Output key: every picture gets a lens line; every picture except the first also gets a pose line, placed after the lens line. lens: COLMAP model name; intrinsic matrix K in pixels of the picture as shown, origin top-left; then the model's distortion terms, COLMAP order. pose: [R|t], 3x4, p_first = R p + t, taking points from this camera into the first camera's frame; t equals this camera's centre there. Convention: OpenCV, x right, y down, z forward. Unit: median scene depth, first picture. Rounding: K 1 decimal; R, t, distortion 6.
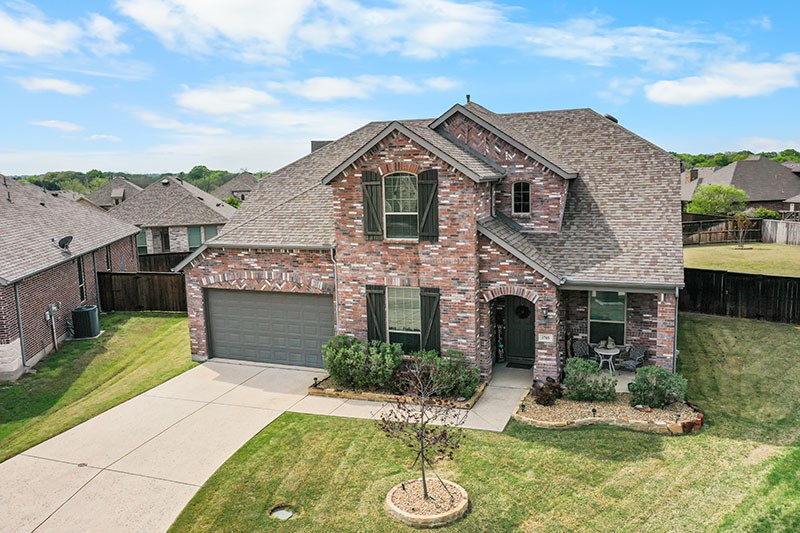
lens RADIAL K [[626.8, 0, 401.4], [0, 626.8, 253.5], [0, 0, 1]] dist [0.005714, 0.000593]
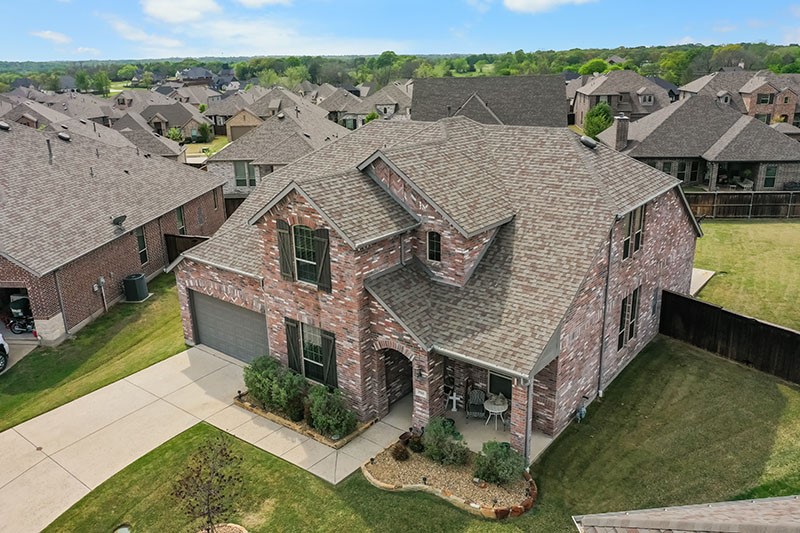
lens RADIAL K [[626.8, 0, 401.4], [0, 626.8, 253.5], [0, 0, 1]] dist [0.005714, 0.000593]
pose [[0.955467, 0.091243, -0.280637, 0.452333], [-0.039680, 0.982086, 0.184207, -0.278795], [0.292418, -0.164868, 0.941972, 0.025357]]
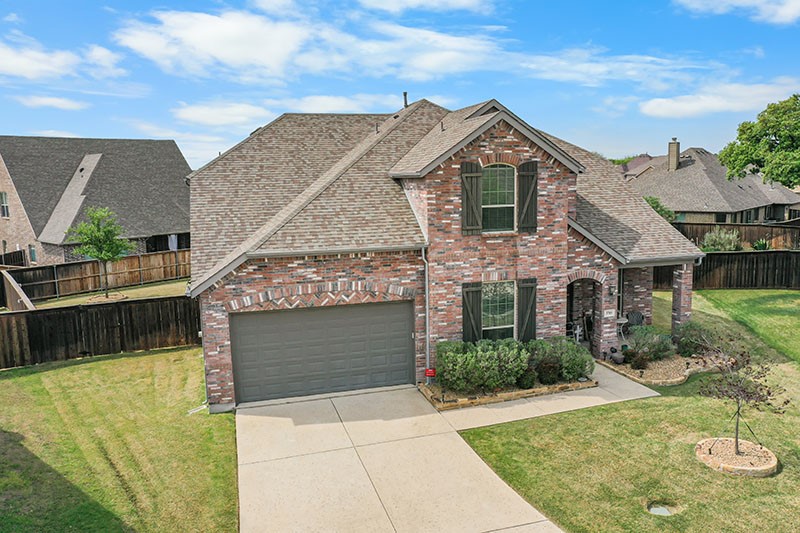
lens RADIAL K [[626.8, 0, 401.4], [0, 626.8, 253.5], [0, 0, 1]] dist [0.005714, 0.000593]
pose [[0.792322, -0.065019, 0.606629, -0.705009], [0.078067, 0.996936, 0.004888, -0.006362], [-0.605088, 0.043485, 0.794970, 0.310826]]
